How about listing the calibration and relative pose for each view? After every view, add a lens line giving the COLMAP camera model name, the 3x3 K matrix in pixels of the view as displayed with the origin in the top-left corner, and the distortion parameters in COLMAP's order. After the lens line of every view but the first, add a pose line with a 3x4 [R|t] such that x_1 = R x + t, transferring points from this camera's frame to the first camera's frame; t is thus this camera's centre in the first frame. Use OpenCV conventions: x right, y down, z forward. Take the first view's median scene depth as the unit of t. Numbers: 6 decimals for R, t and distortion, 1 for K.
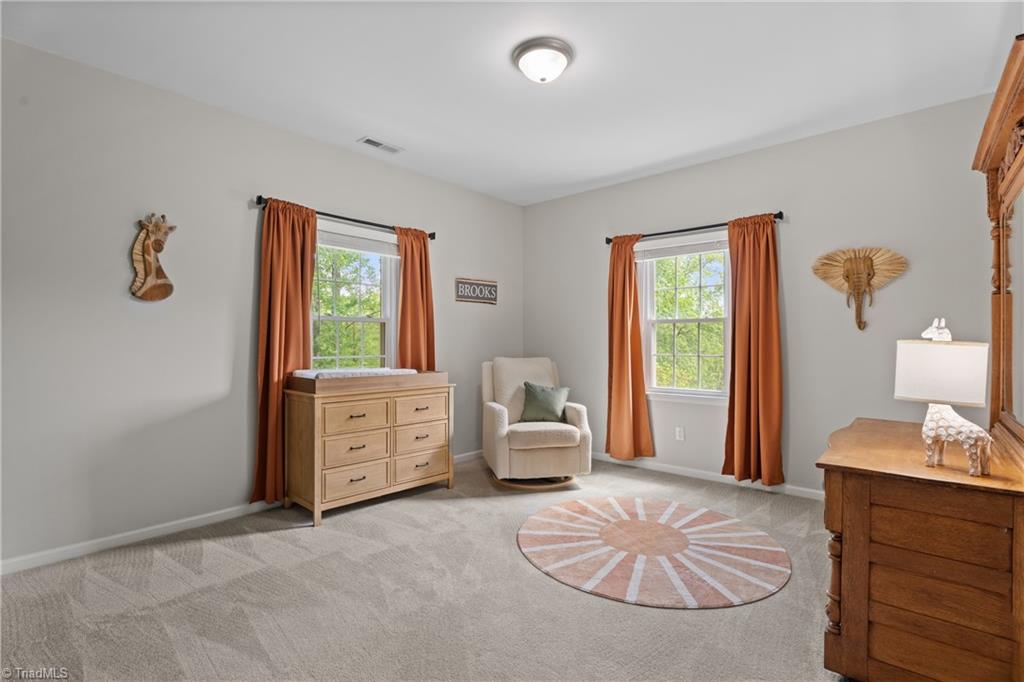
lens RADIAL K [[477.4, 0, 513.0], [0, 477.4, 343.7], [0, 0, 1]] dist [-0.004515, 0.000059]
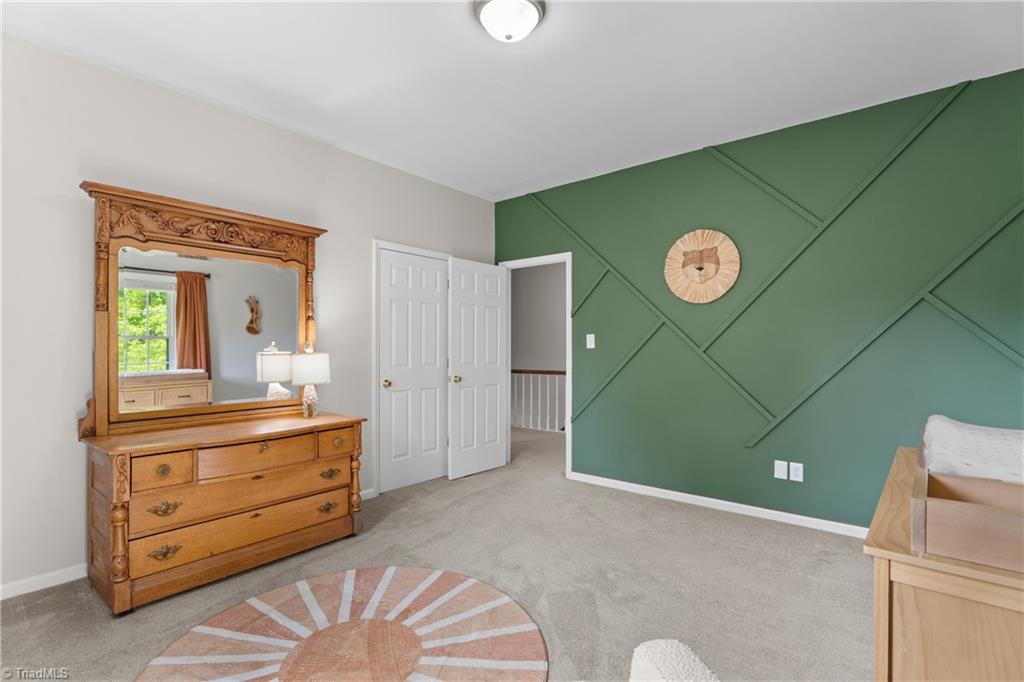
lens RADIAL K [[477.4, 0, 511.3], [0, 477.4, 345.1], [0, 0, 1]] dist [-0.004515, 0.000059]
pose [[-0.999408, -0.001506, -0.034382, 0.092072], [-0.001357, 0.999990, -0.004352, -0.019510], [0.034388, -0.004303, -0.999399, 1.869409]]
